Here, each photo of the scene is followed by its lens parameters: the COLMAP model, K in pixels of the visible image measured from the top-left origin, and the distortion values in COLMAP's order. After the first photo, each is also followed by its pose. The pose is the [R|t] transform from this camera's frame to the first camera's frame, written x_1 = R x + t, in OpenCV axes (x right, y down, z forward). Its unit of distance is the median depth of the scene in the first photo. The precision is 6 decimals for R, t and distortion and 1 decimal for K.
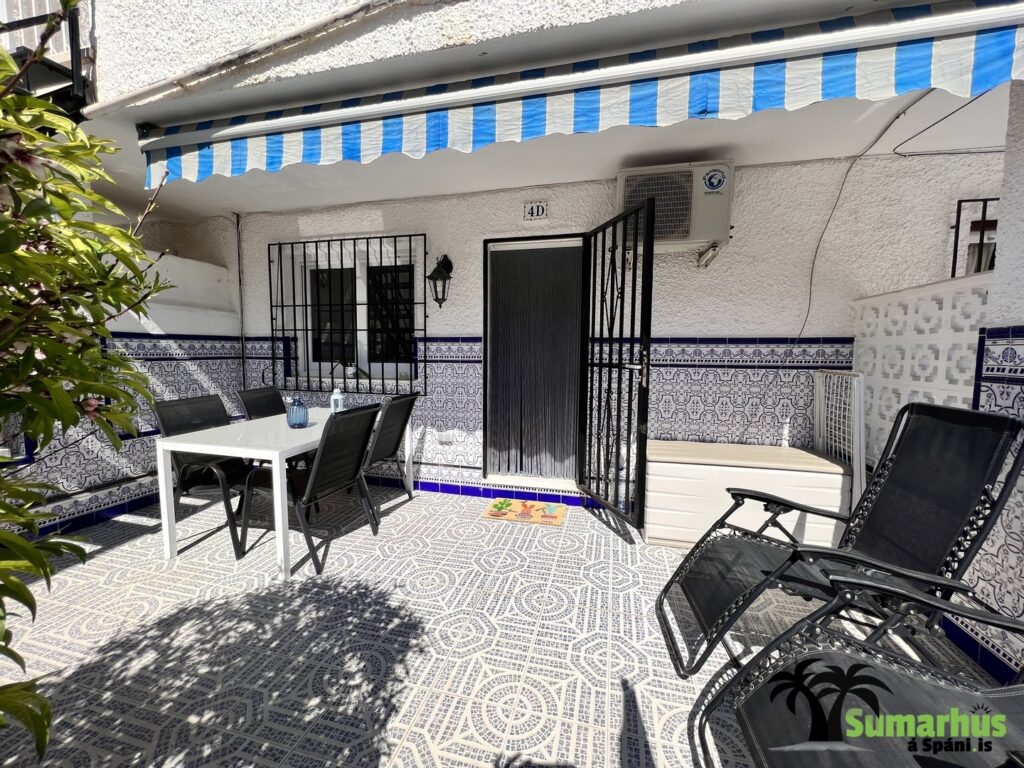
lens RADIAL K [[409.0, 0, 510.0], [0, 409.0, 384.2], [0, 0, 1]] dist [-0.003049, 0.000762]
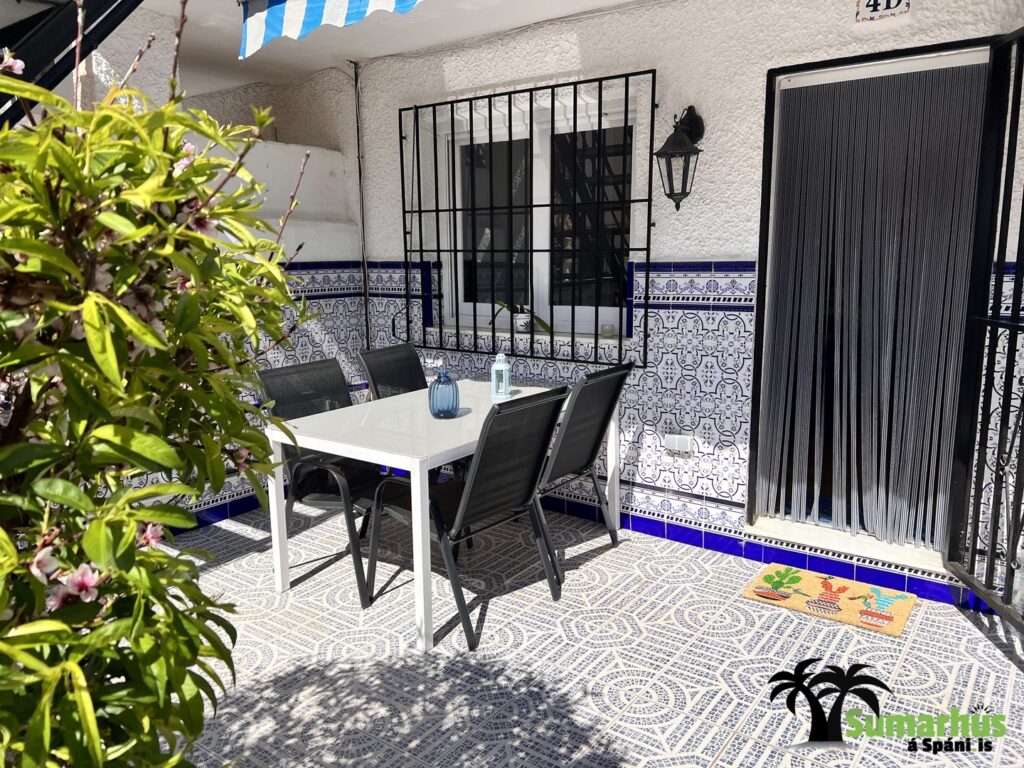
lens RADIAL K [[767.1, 0, 510.5], [0, 767.1, 384.3], [0, 0, 1]] dist [0.060401, -0.065144]
pose [[0.927120, 0.046919, -0.371816, 0.017674], [-0.012836, 0.995525, 0.093619, -0.051340], [0.374545, -0.082024, 0.923573, -0.054011]]
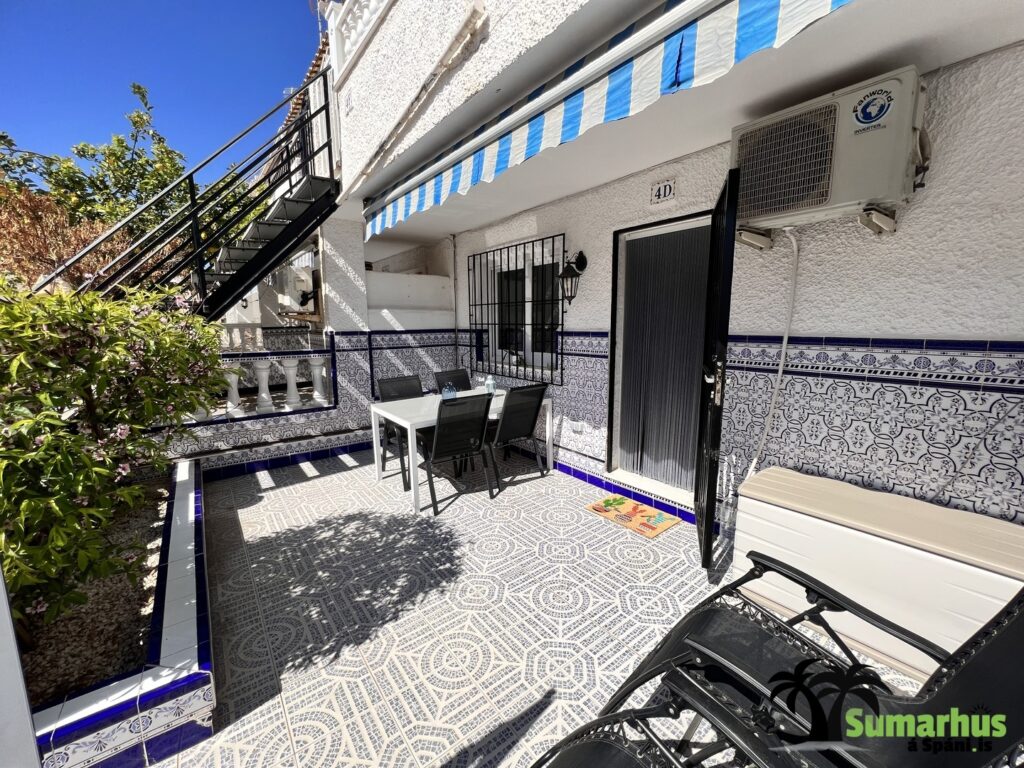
lens RADIAL K [[409.0, 0, 510.1], [0, 409.0, 384.4], [0, 0, 1]] dist [-0.003049, 0.000762]
pose [[0.787715, 0.078647, -0.610999, 0.387137], [-0.033709, 0.995834, 0.084723, -0.070399], [0.615117, -0.046142, 0.787085, 0.073124]]
